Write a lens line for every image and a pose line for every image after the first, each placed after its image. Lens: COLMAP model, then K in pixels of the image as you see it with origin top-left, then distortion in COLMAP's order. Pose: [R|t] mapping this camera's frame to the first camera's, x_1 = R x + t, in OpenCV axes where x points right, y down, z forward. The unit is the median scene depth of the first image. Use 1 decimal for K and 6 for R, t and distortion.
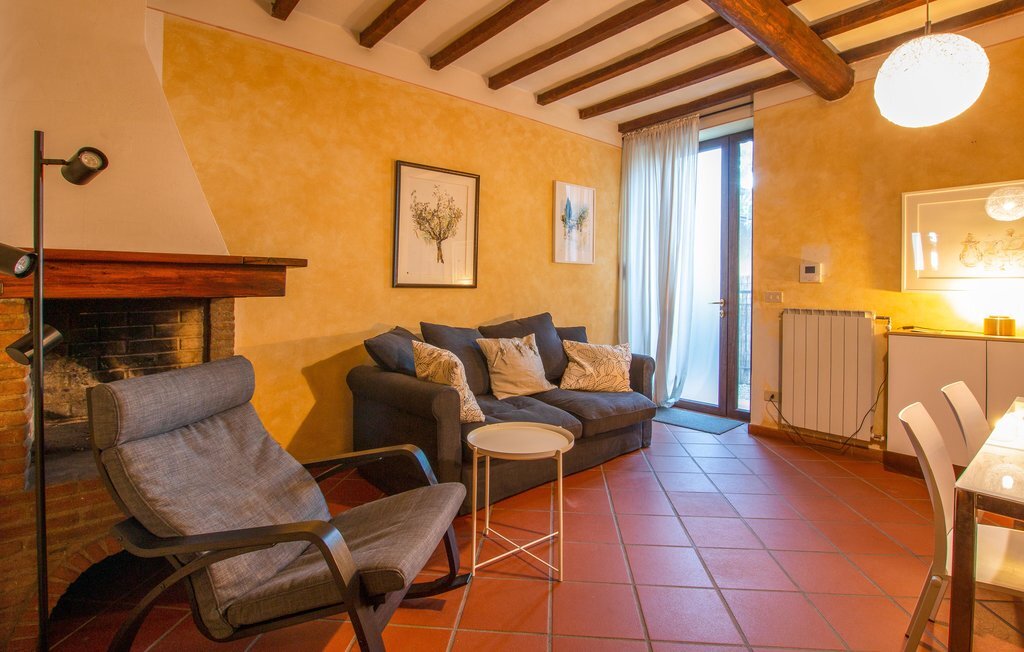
lens RADIAL K [[500.7, 0, 491.2], [0, 500.7, 291.1], [0, 0, 1]] dist [-0.014824, -0.008649]
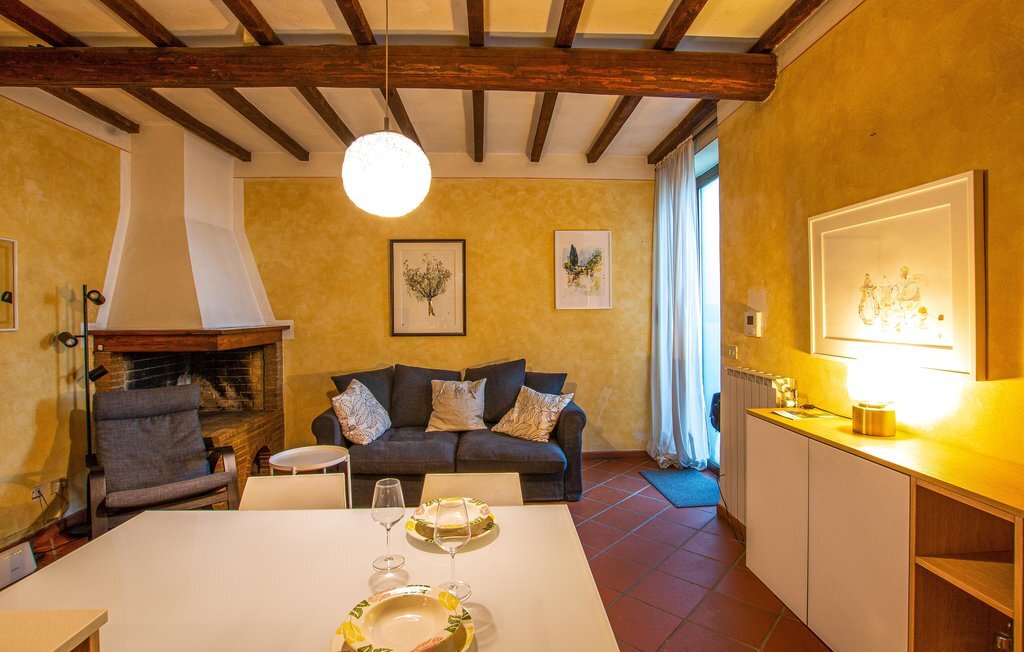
lens RADIAL K [[485.9, 0, 500.5], [0, 485.9, 316.7], [0, 0, 1]] dist [-0.032606, 0.000071]
pose [[0.796623, -0.009942, -0.604395, 0.797324], [0.013531, 0.999907, 0.001387, -0.055704], [0.604325, -0.009283, 0.796684, 0.155782]]
